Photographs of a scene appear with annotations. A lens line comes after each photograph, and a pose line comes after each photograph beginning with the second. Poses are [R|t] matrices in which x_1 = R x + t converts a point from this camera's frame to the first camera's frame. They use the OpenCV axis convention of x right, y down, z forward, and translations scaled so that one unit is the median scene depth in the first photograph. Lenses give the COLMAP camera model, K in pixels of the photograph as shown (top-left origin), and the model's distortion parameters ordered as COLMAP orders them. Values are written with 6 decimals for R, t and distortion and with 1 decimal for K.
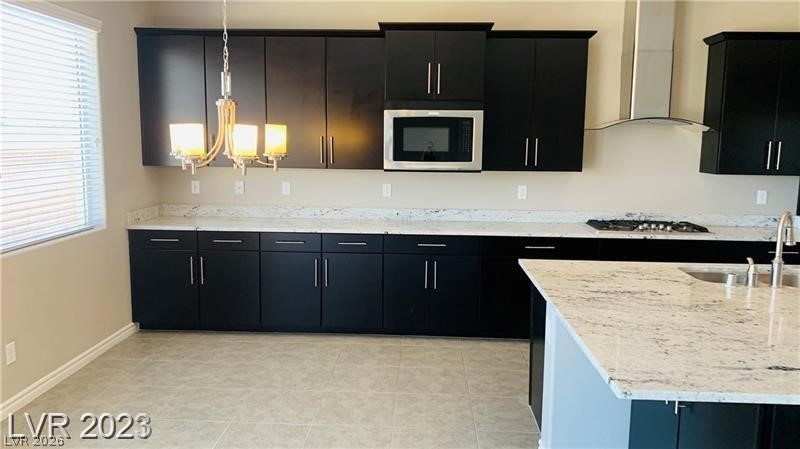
lens RADIAL K [[616.0, 0, 401.5], [0, 616.0, 225.9], [0, 0, 1]] dist [0.041129, -0.058875]
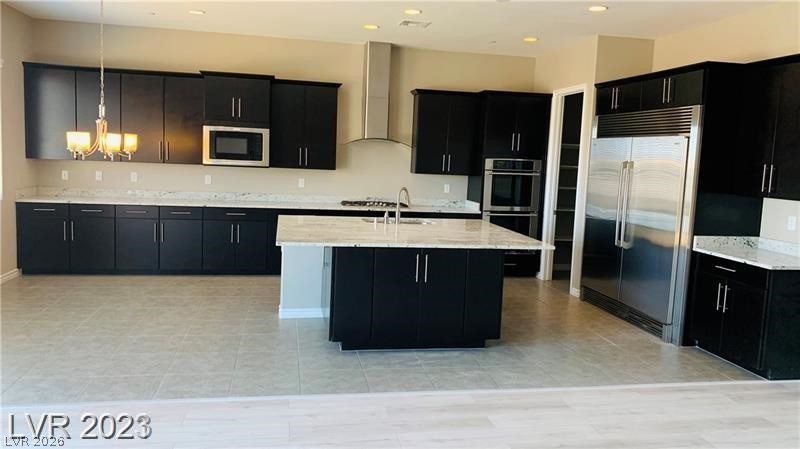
lens RADIAL K [[616.0, 0, 398.6], [0, 616.0, 219.9], [0, 0, 1]] dist [0.041129, -0.058875]
pose [[0.974270, 0.005624, 0.225312, 0.098590], [0.000435, 0.999640, -0.026835, 0.087530], [-0.225381, 0.026243, 0.973917, -0.603891]]
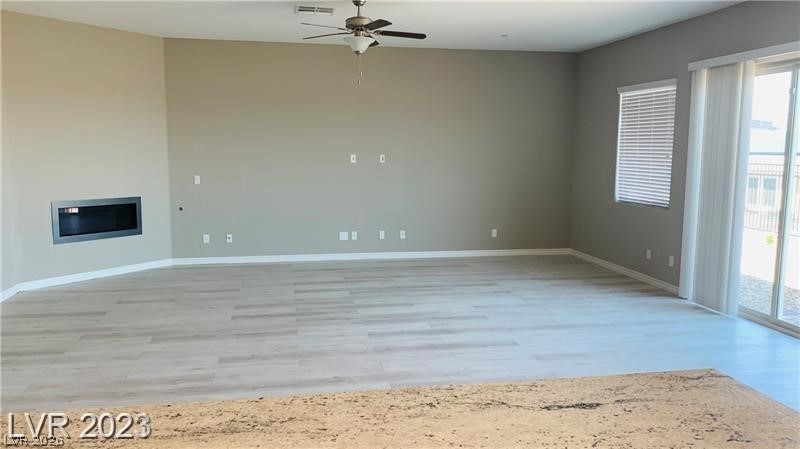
lens RADIAL K [[616.0, 0, 393.8], [0, 616.0, 224.0], [0, 0, 1]] dist [0.041129, -0.058875]
pose [[-0.976391, 0.008116, -0.215856, 0.440142], [-0.047959, 0.966208, 0.253262, -0.099641], [0.210618, 0.257635, -0.943008, 0.702774]]
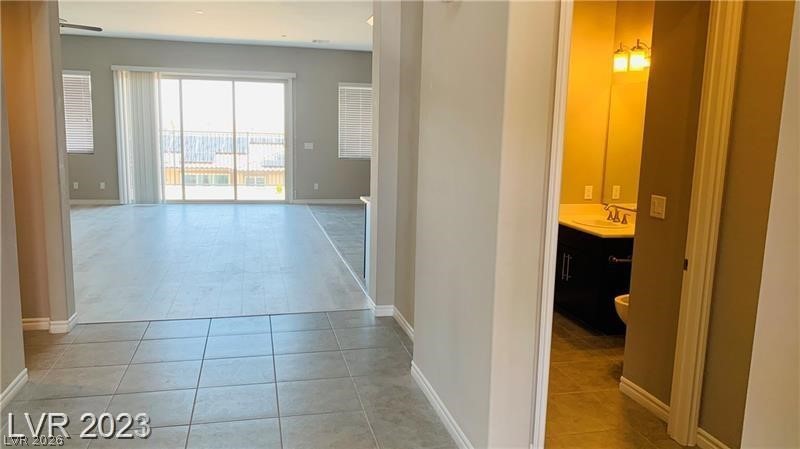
lens RADIAL K [[616.0, 0, 405.0], [0, 616.0, 224.7], [0, 0, 1]] dist [0.041129, -0.058875]
pose [[0.268428, 0.158877, -0.950108, 2.082288], [-0.157558, 0.980264, 0.119406, 0.006576], [0.950327, 0.117645, 0.288163, -0.092448]]
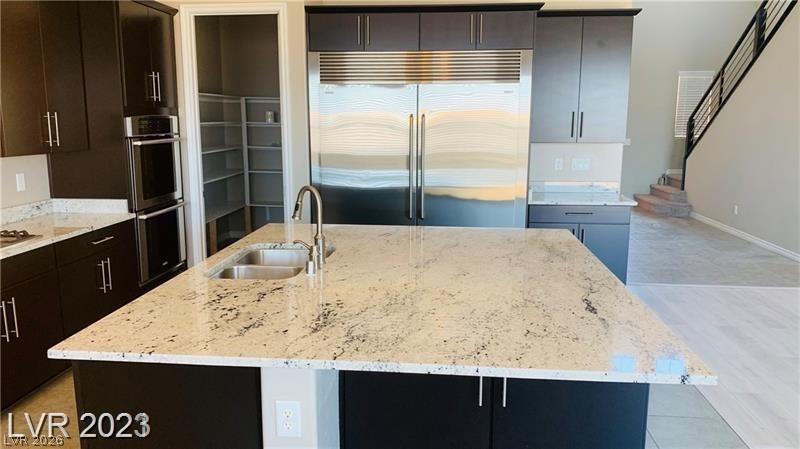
lens RADIAL K [[616.0, 0, 395.3], [0, 616.0, 223.7], [0, 0, 1]] dist [0.041129, -0.058875]
pose [[0.054941, -0.181784, 0.981802, -0.205535], [0.139286, 0.975069, 0.172743, -0.070970], [-0.988727, 0.127261, 0.078891, 0.507506]]
